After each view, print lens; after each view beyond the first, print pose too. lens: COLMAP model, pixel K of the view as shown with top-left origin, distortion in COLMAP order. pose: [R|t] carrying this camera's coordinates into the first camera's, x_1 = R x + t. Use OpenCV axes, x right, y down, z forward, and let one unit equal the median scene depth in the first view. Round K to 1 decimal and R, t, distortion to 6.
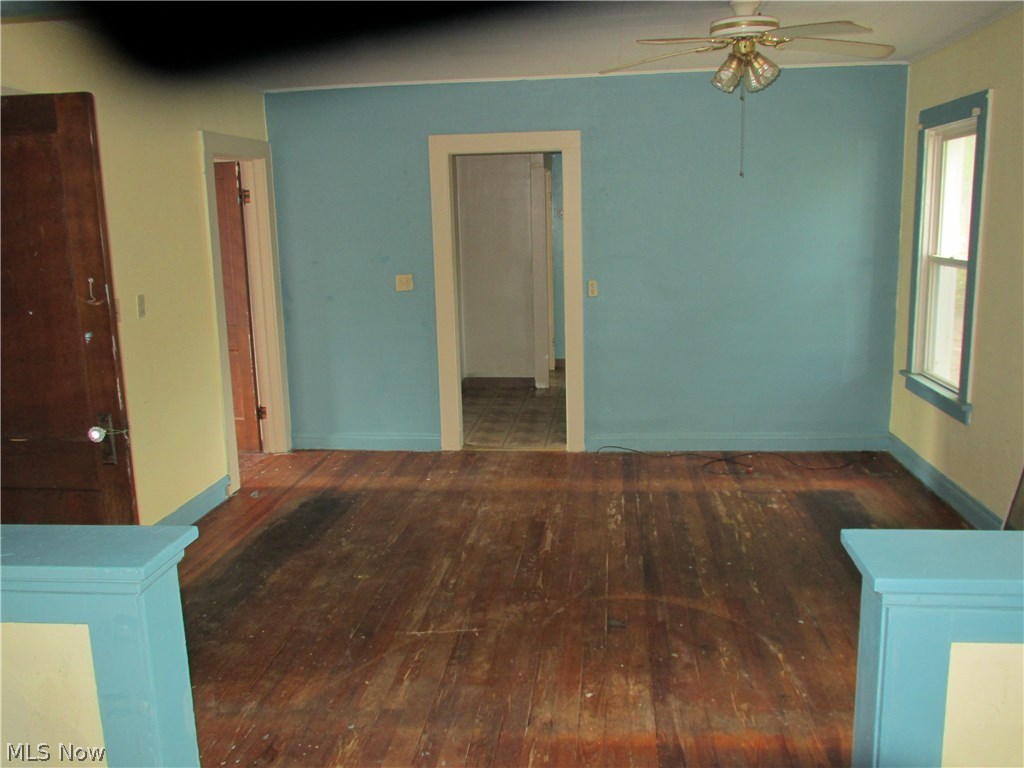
lens RADIAL K [[855.4, 0, 512.0], [0, 855.4, 384.0], [0, 0, 1]] dist [-0.076017, -0.000037]
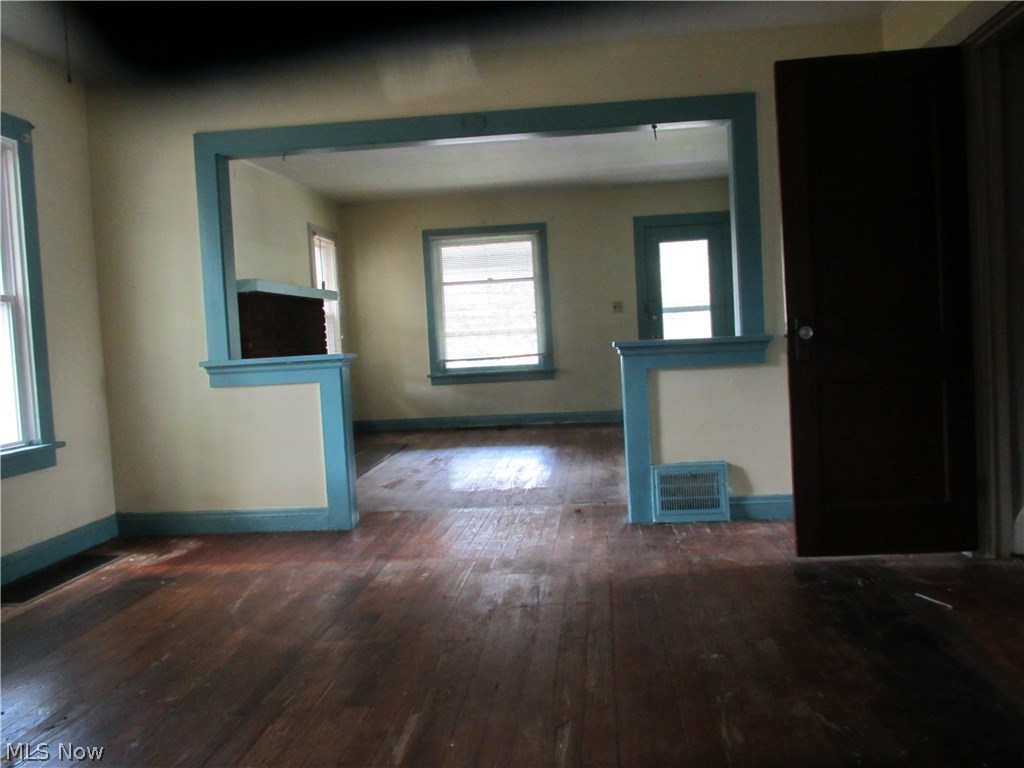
lens RADIAL K [[855.4, 0, 512.0], [0, 855.4, 384.0], [0, 0, 1]] dist [-0.076017, -0.000037]
pose [[-0.996699, 0.080433, -0.011044, -0.036918], [0.075447, 0.967855, 0.239926, -0.160173], [0.029987, 0.238301, -0.970728, 1.766937]]
